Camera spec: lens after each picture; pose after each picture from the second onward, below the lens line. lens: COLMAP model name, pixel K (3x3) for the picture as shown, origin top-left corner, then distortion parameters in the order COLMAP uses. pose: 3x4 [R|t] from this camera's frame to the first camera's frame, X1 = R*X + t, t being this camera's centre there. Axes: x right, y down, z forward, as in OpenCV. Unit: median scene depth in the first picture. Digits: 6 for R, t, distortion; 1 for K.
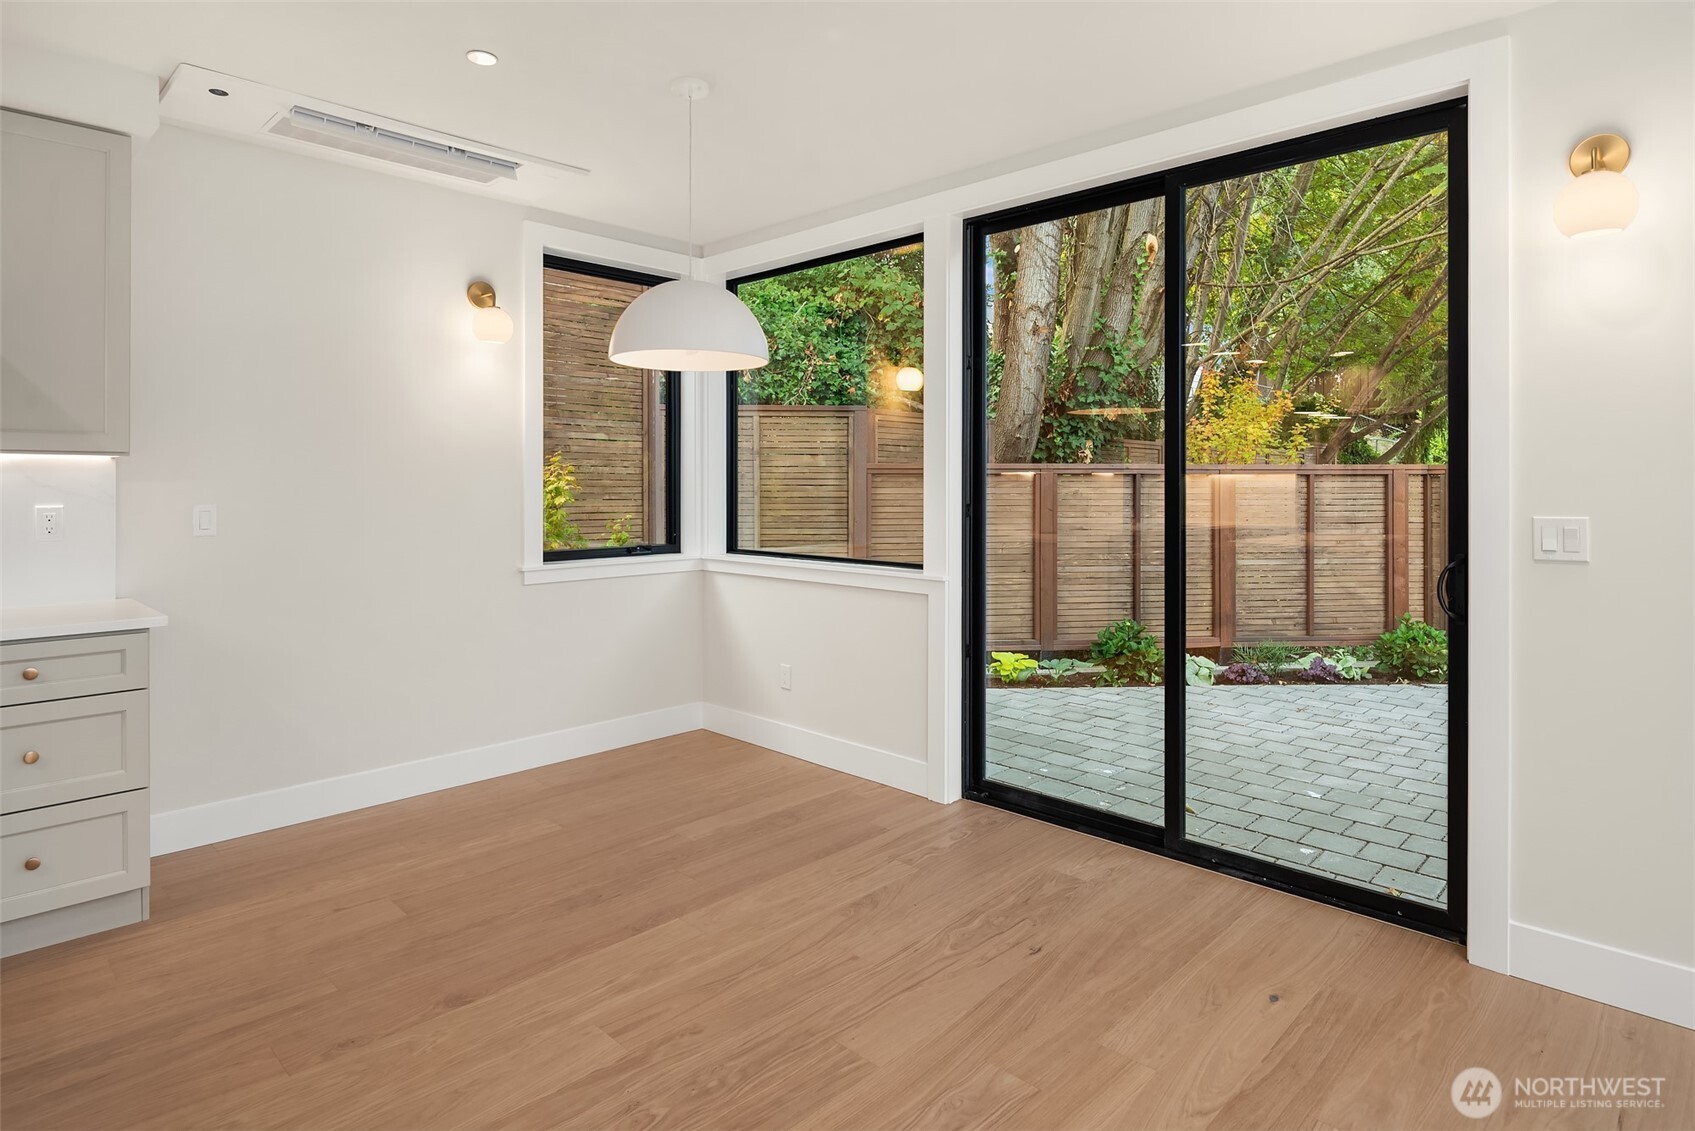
lens RADIAL K [[921.7, 0, 853.5], [0, 921.7, 480.9], [0, 0, 1]] dist [-0.003320, -0.000389]
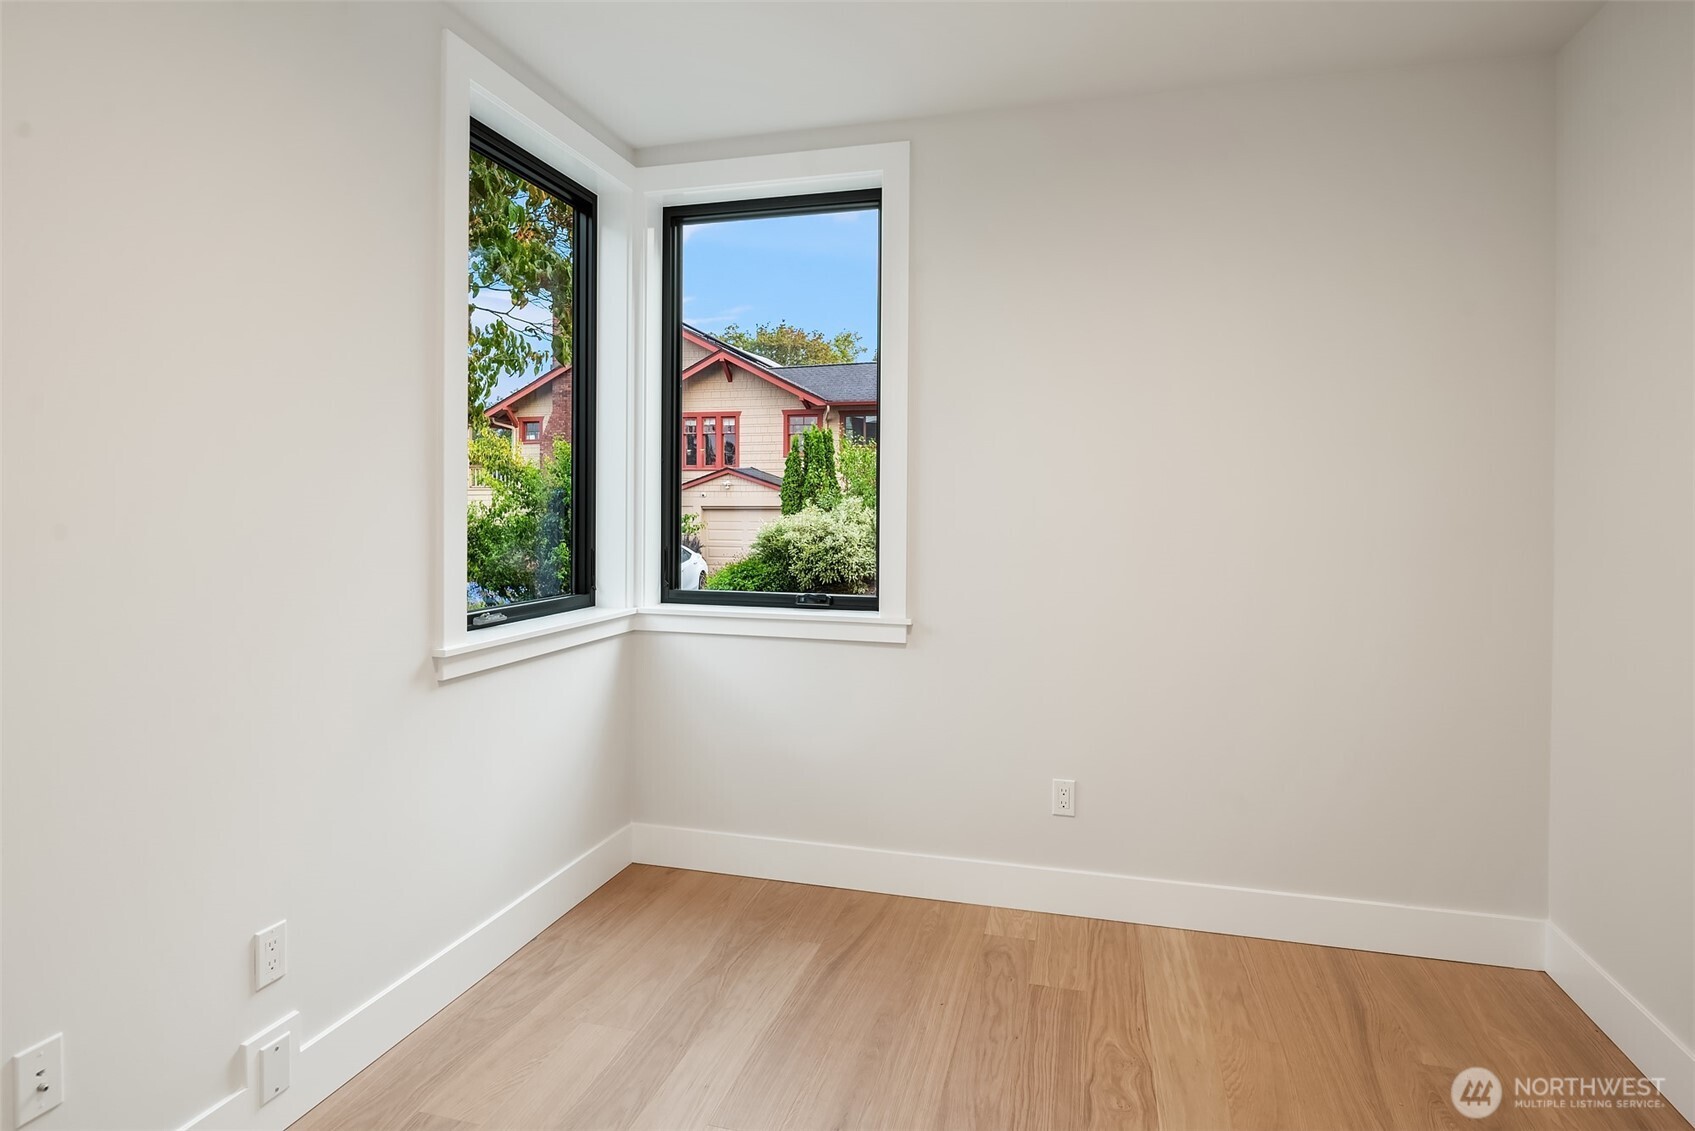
lens RADIAL K [[921.7, 0, 853.5], [0, 921.7, 480.9], [0, 0, 1]] dist [-0.003320, -0.000389]
pose [[0.876324, 0.010541, 0.481607, -0.261513], [0.000362, 0.999746, -0.022539, 0.002853], [-0.481723, 0.019926, 0.876097, 0.253976]]
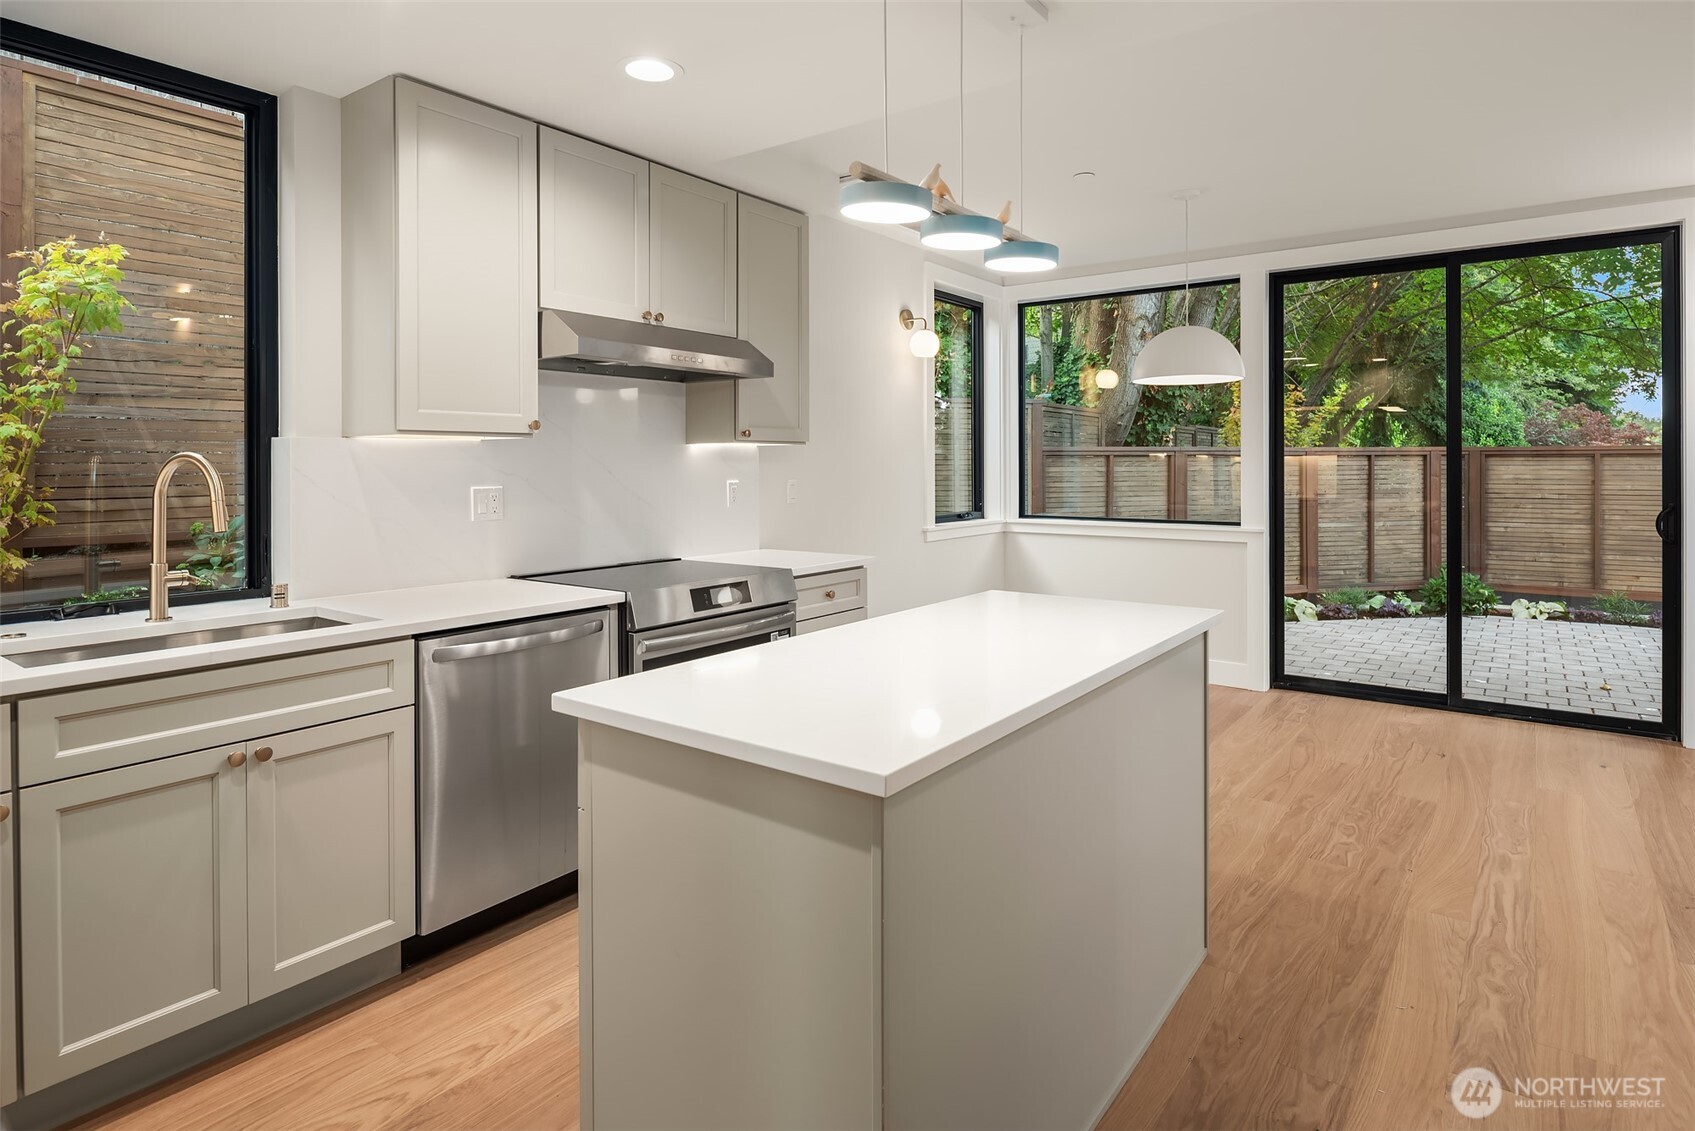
lens RADIAL K [[917.7, 0, 850.5], [0, 917.7, 466.0], [0, 0, 1]] dist [-0.004787, -0.003436]
pose [[0.992547, -0.003703, 0.121809, -0.398862], [0.003136, 0.999983, 0.004842, -0.000254], [-0.121825, -0.004424, 0.992542, -0.174464]]
